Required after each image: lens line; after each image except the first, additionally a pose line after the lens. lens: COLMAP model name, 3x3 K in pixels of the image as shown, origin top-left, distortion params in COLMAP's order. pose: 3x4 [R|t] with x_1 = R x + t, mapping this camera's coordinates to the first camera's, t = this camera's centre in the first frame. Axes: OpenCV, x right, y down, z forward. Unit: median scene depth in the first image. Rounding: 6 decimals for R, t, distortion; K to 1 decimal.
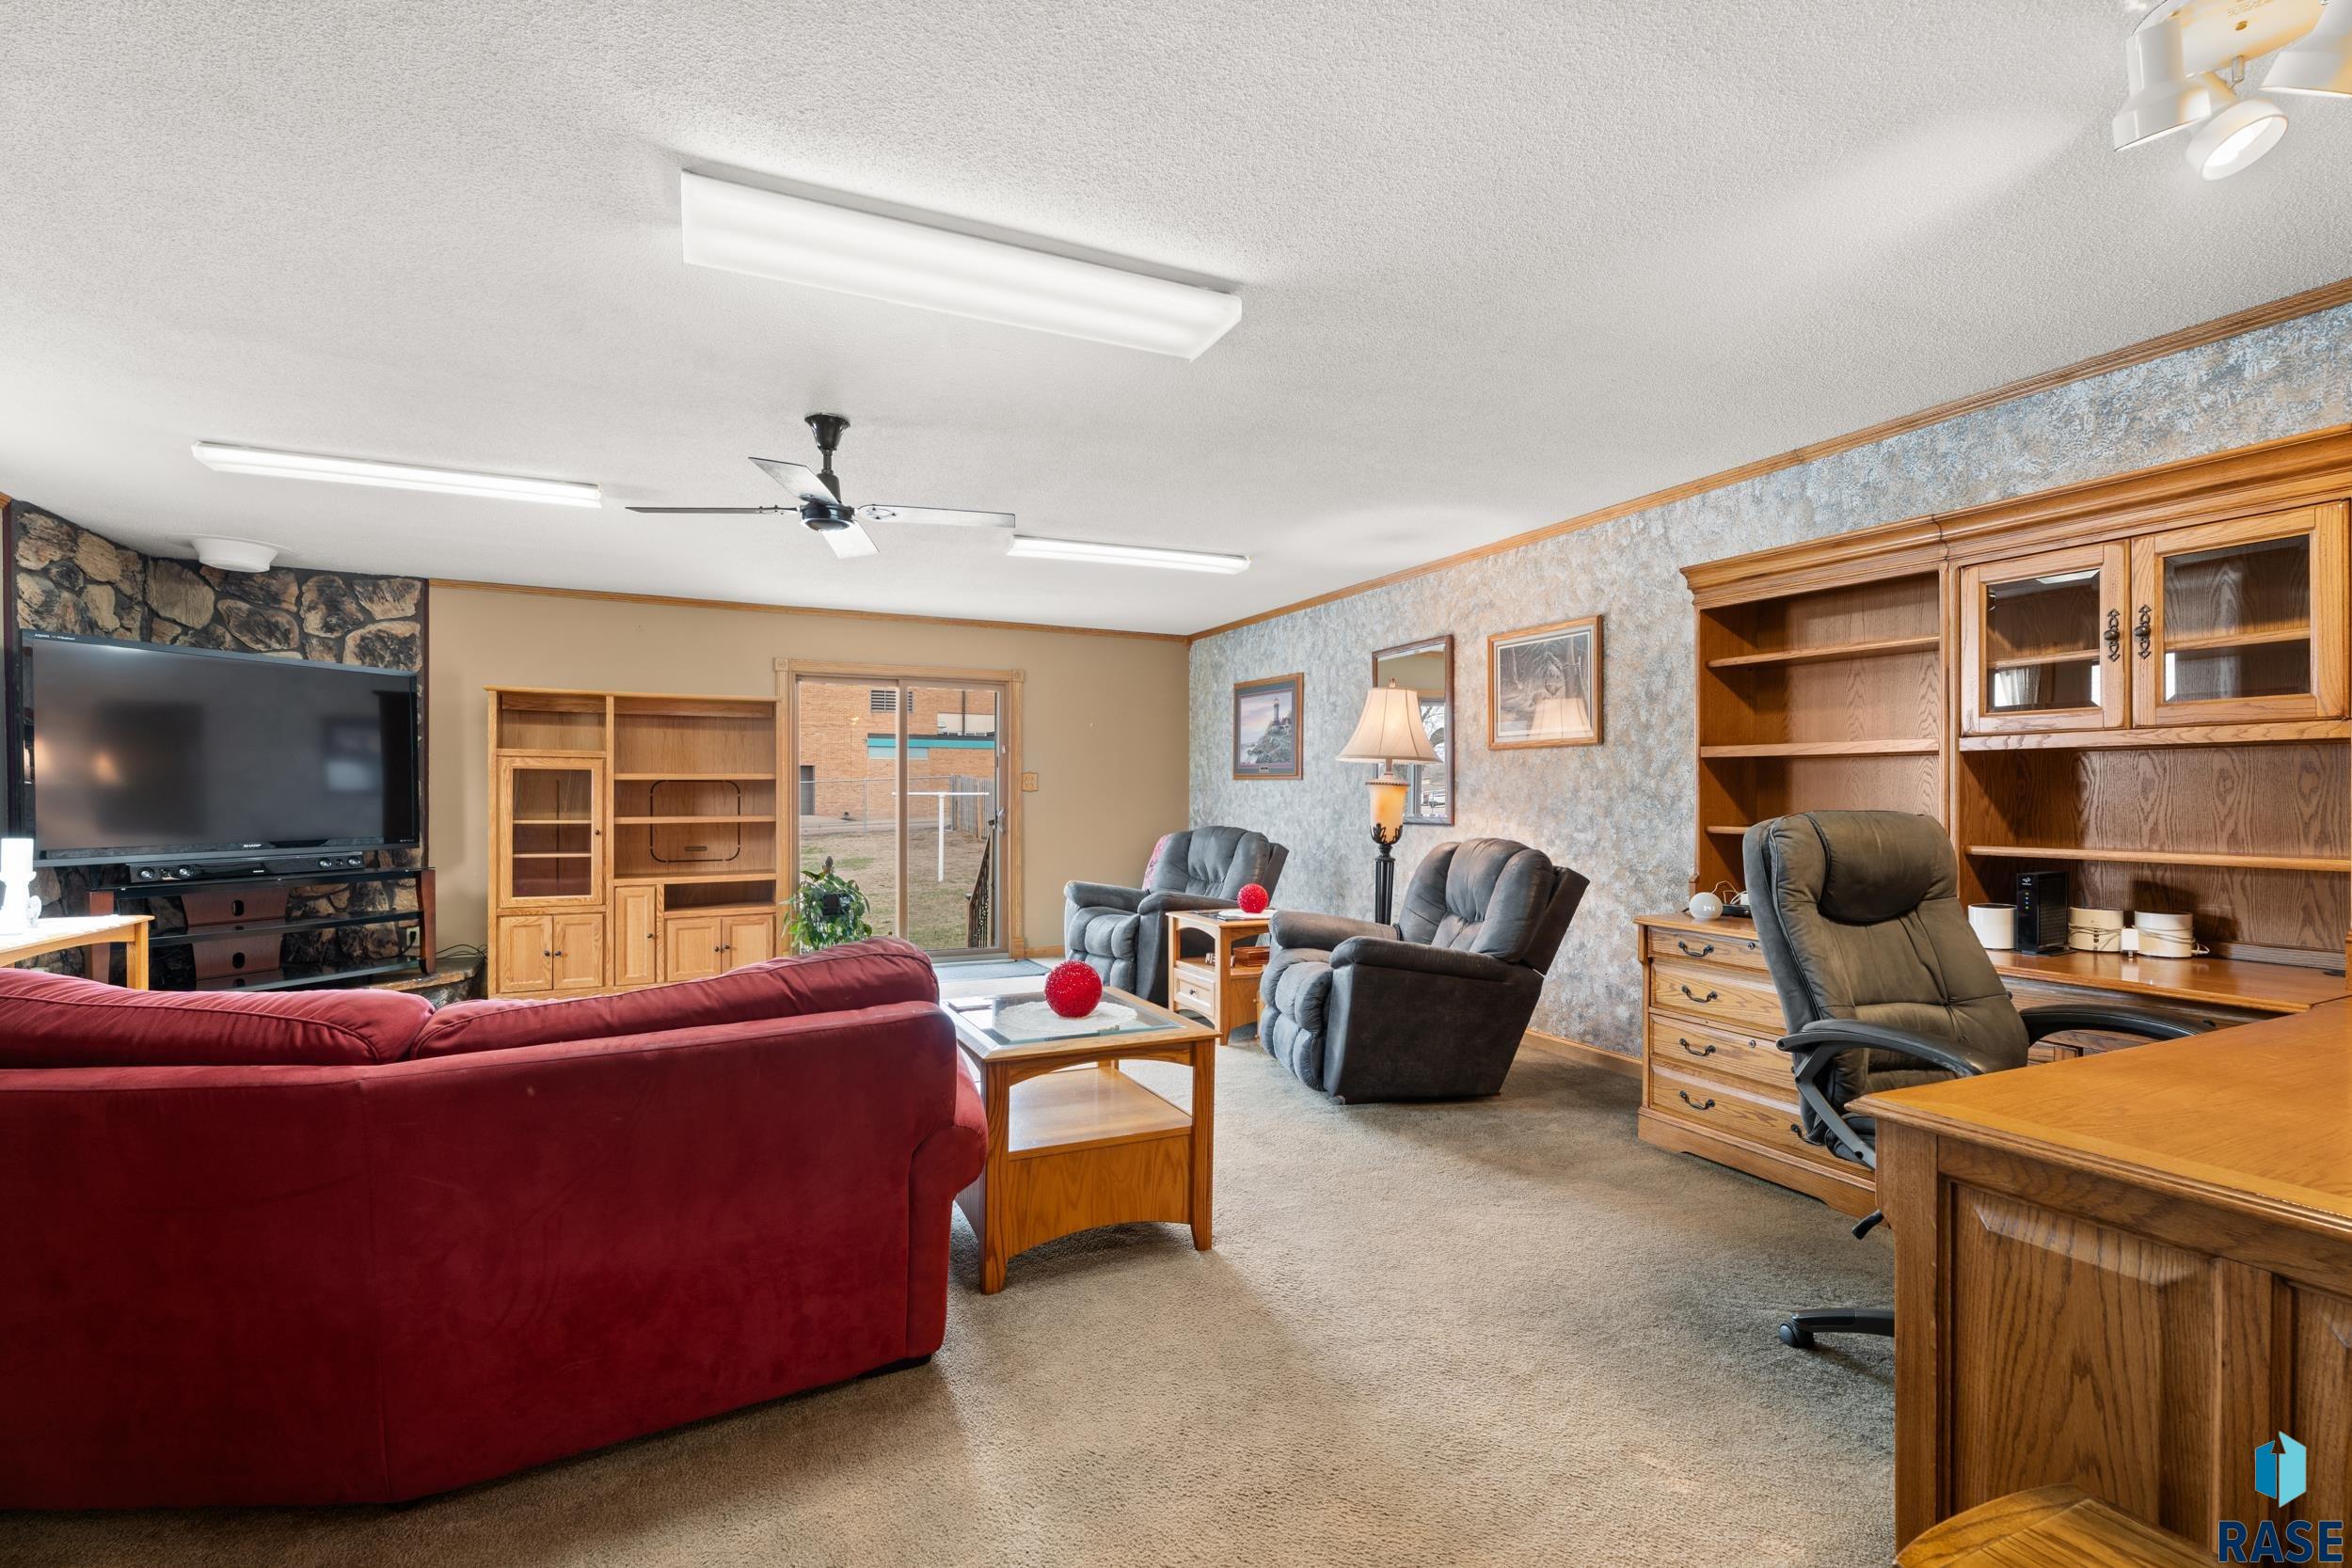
lens RADIAL K [[1083.3, 0, 1175.3], [0, 1083.3, 801.3], [0, 0, 1]] dist [0.002844, 0.000240]
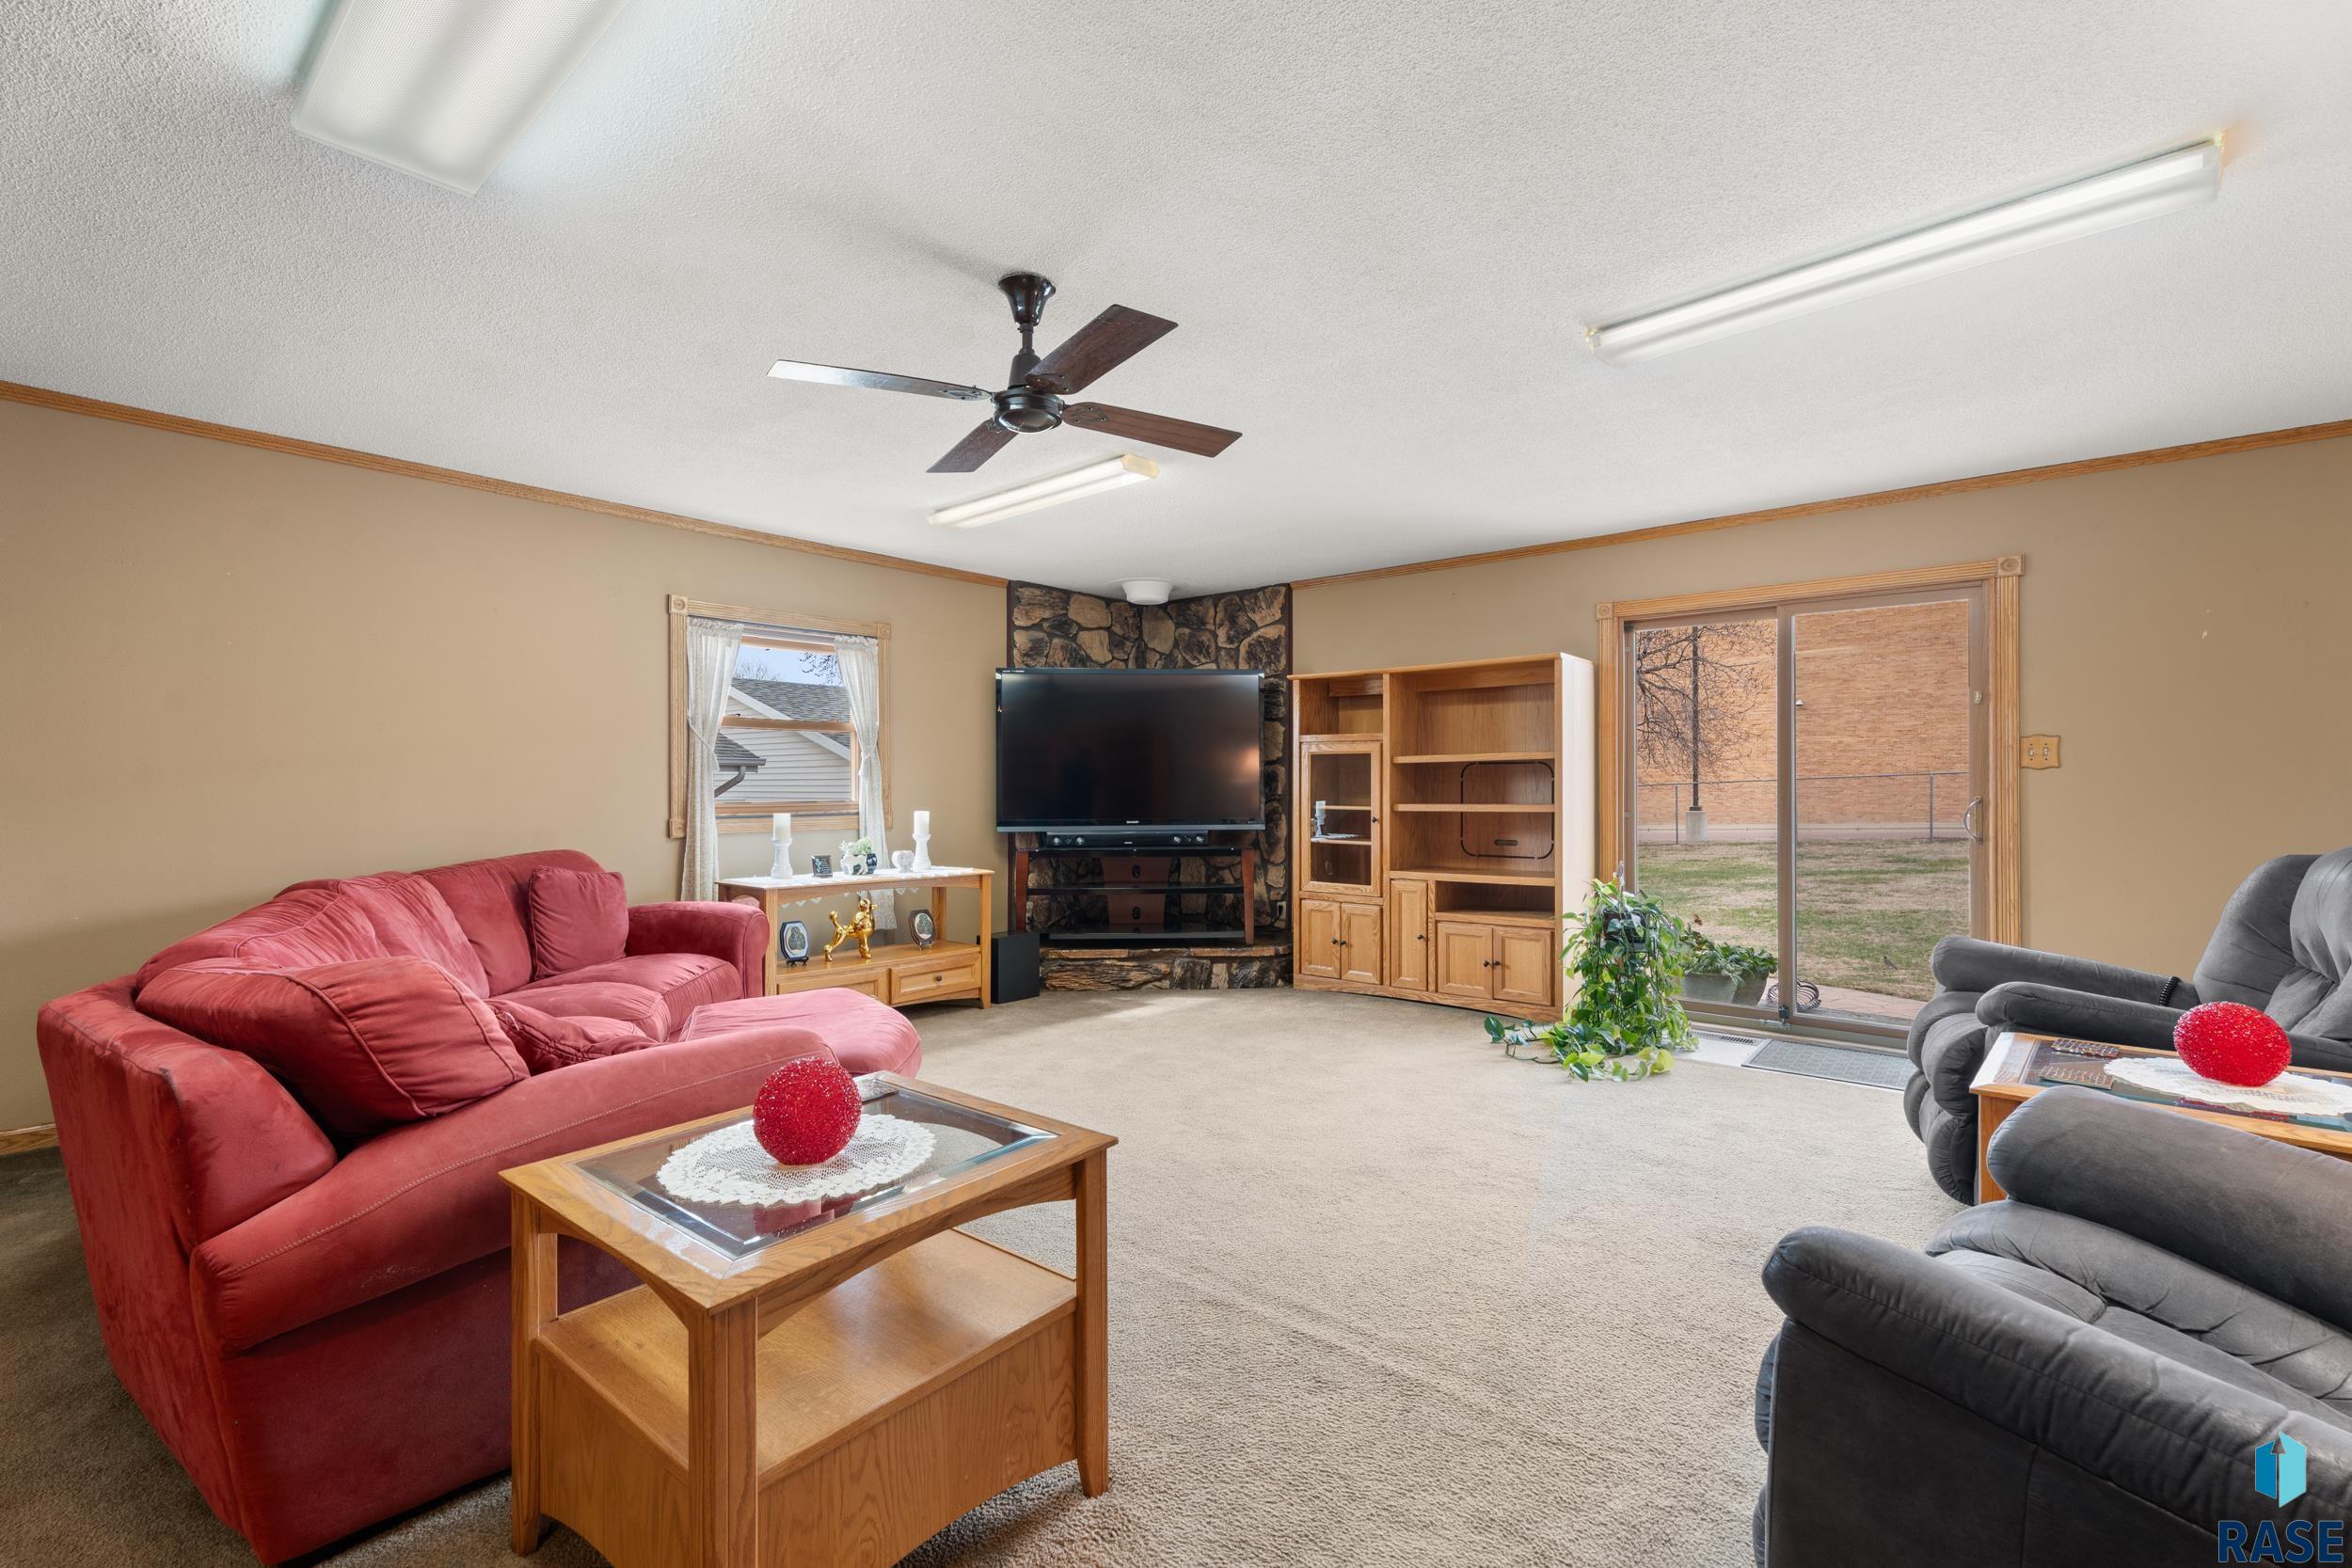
lens RADIAL K [[1043.7, 0, 1181.1], [0, 1043.7, 771.4], [0, 0, 1]] dist [0.001203, 0.000069]
pose [[0.410566, -0.014822, -0.911710, 0.225180], [0.000348, 0.999870, -0.016098, 0.001410], [0.911831, 0.006292, 0.410518, 0.474987]]
